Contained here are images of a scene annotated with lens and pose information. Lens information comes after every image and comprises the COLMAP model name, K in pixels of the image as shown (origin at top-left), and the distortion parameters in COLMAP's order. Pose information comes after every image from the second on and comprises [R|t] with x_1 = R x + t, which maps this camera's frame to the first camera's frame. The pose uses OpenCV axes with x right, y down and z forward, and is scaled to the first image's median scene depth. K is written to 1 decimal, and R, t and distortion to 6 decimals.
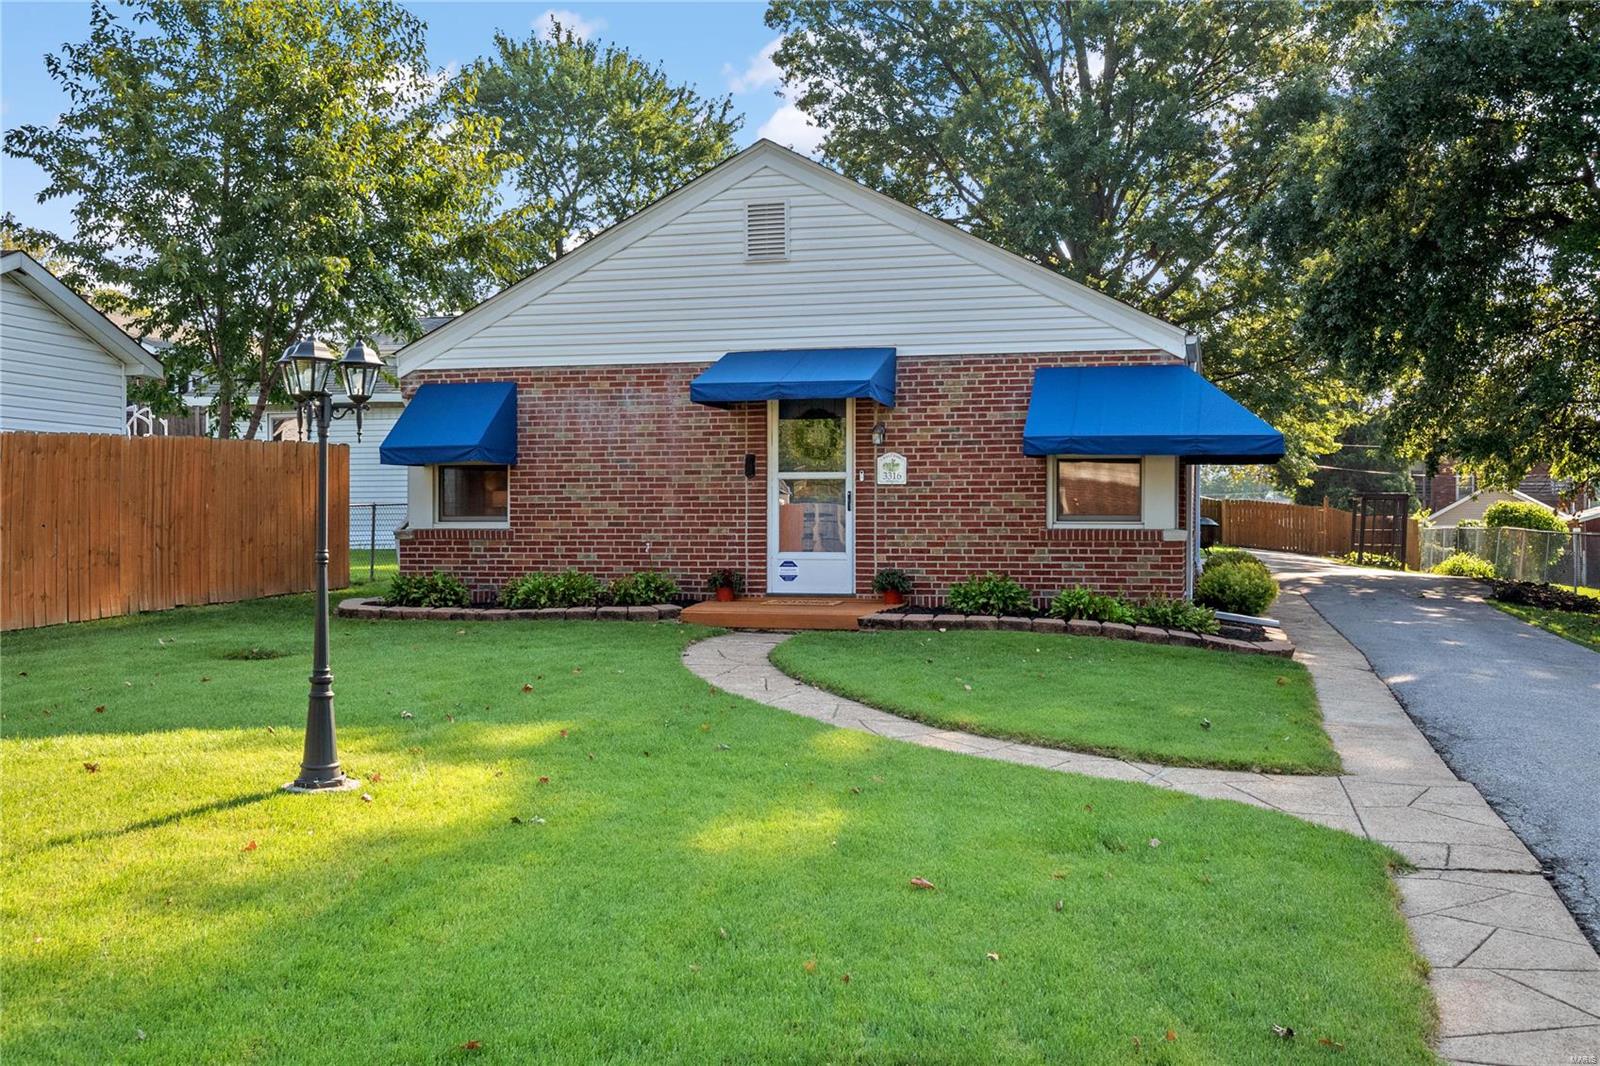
lens RADIAL K [[1568.6, 0, 800.5], [0, 1568.6, 535.3], [0, 0, 1]] dist [0.022946, 0.000000]
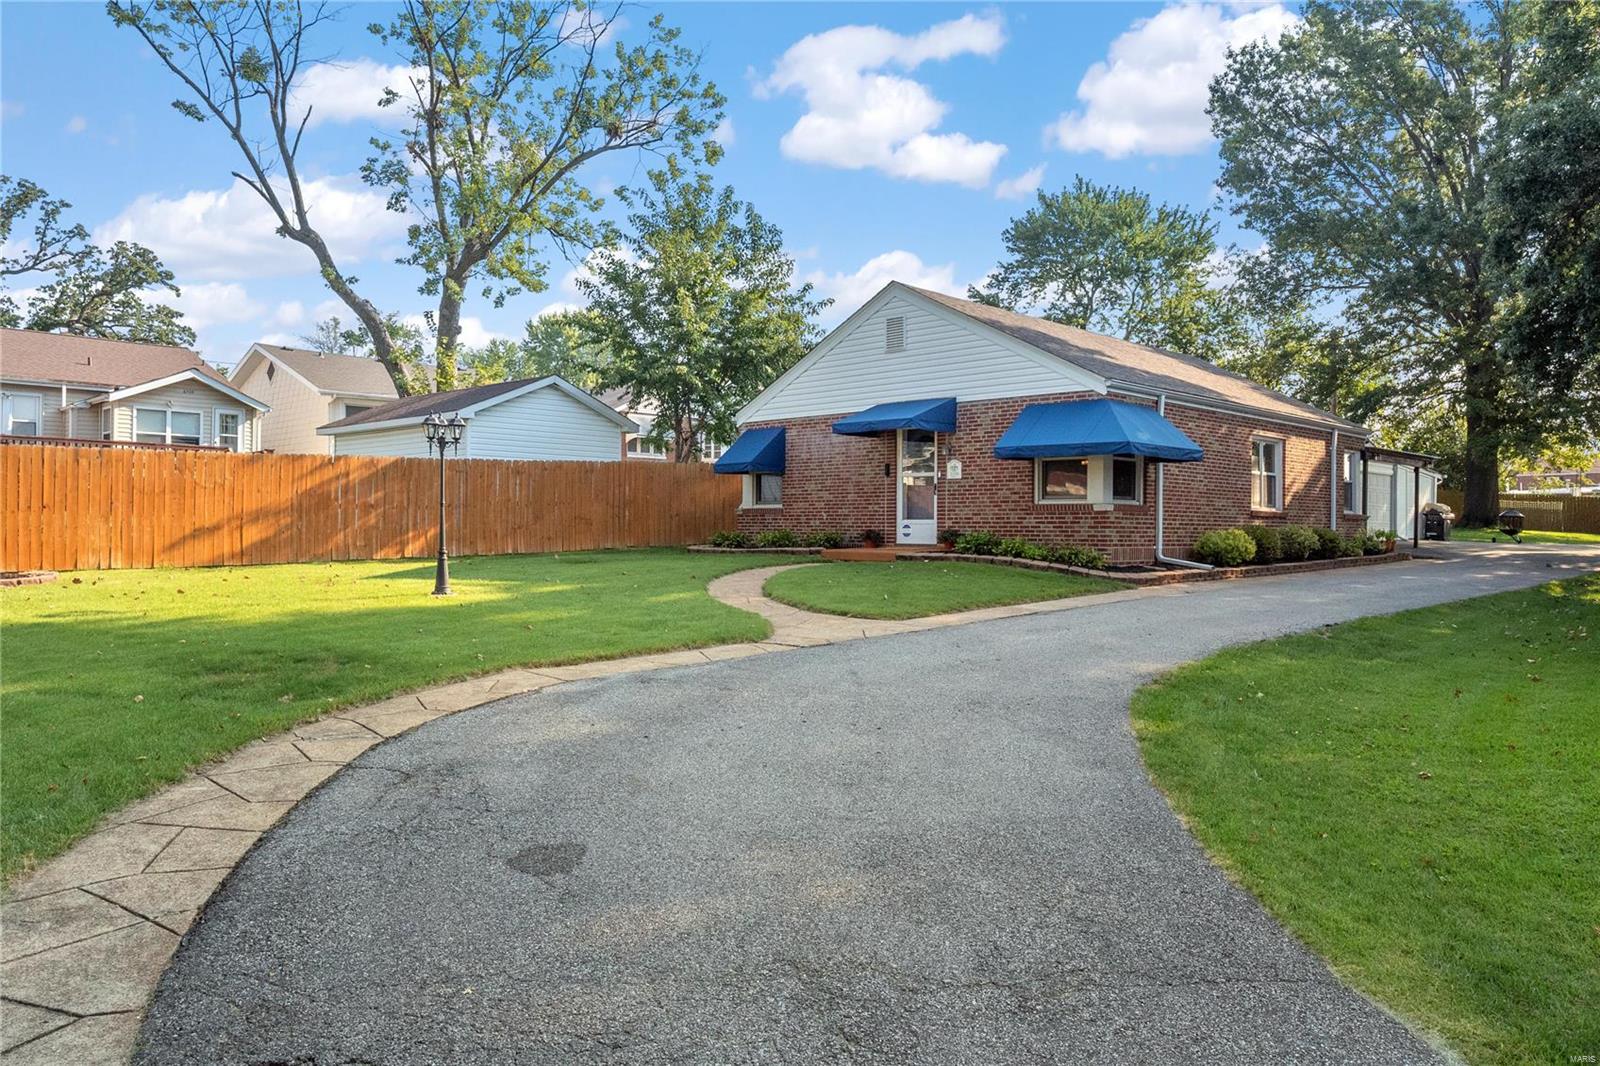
lens RADIAL K [[1123.7, 0, 797.8], [0, 1123.7, 528.6], [0, 0, 1]] dist [-0.008147, 0.000524]
pose [[0.863653, 0.004165, -0.504069, 0.509051], [-0.007879, 0.999955, -0.005237, 0.027882], [0.504024, 0.008494, 0.863648, -0.118002]]
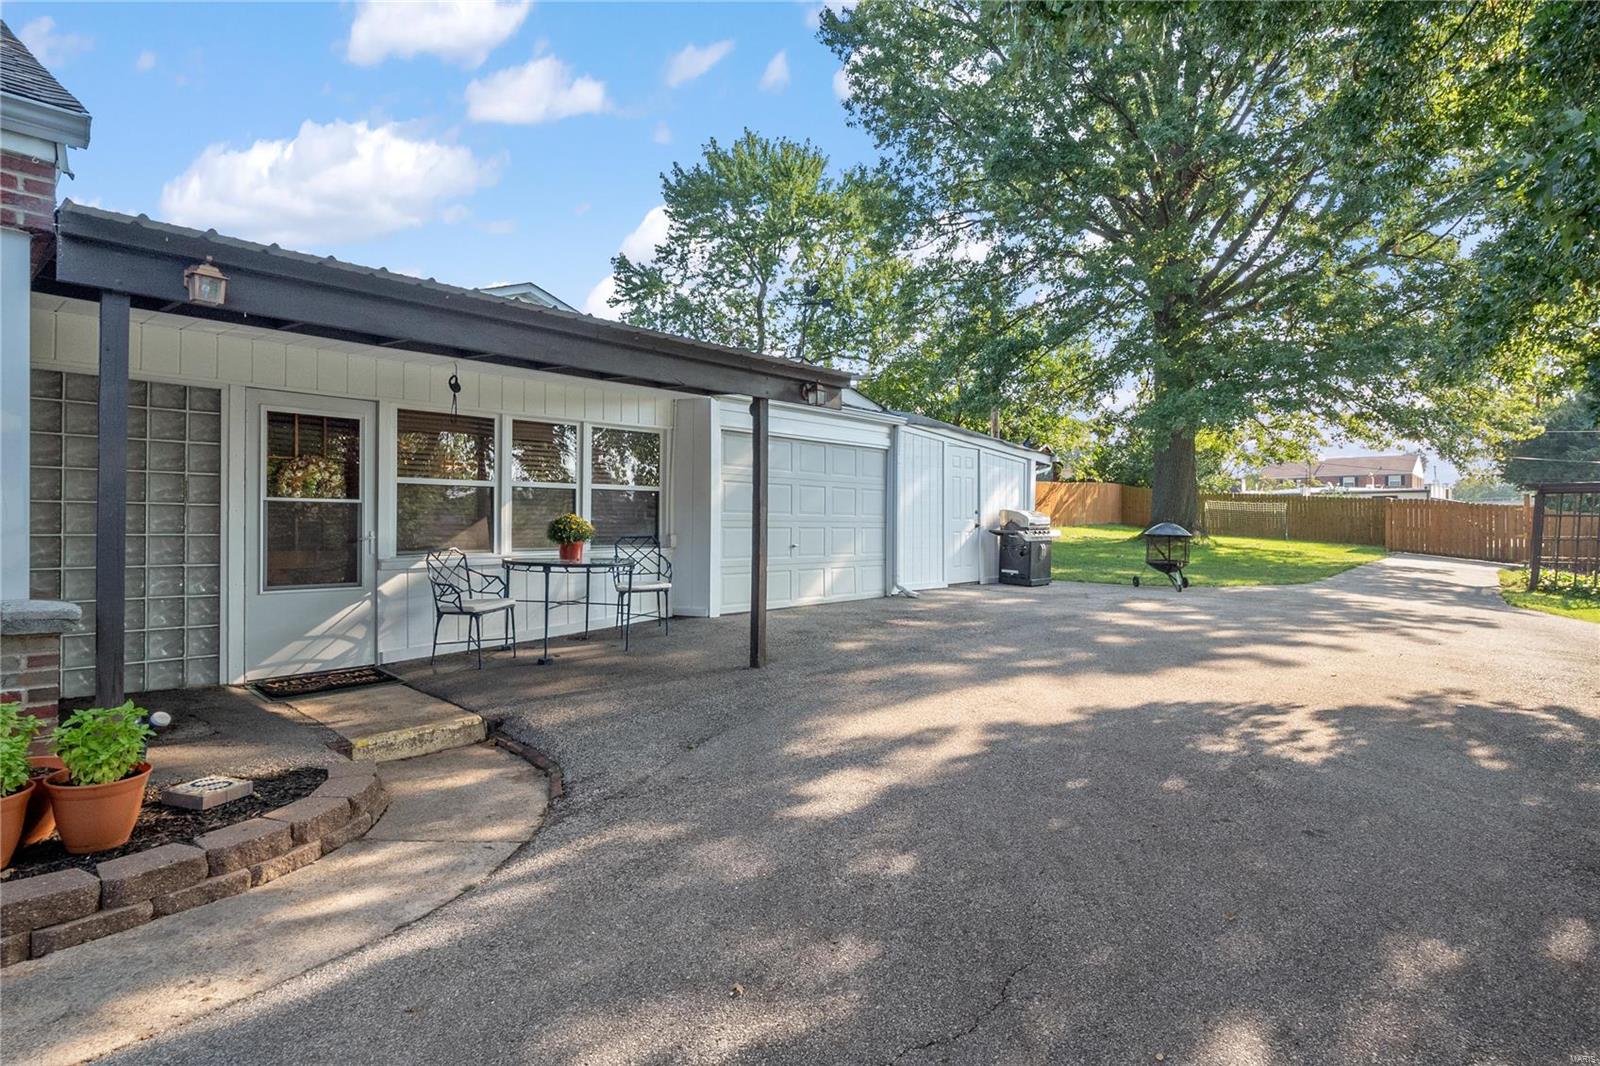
lens RADIAL K [[834.5, 0, 800.3], [0, 834.5, 530.0], [0, 0, 1]] dist [0.001696, -0.000020]
pose [[0.892515, 0.000709, -0.451017, 0.646038], [0.000142, 0.999998, 0.001852, -0.021590], [0.451017, -0.001717, 0.892514, 1.454955]]
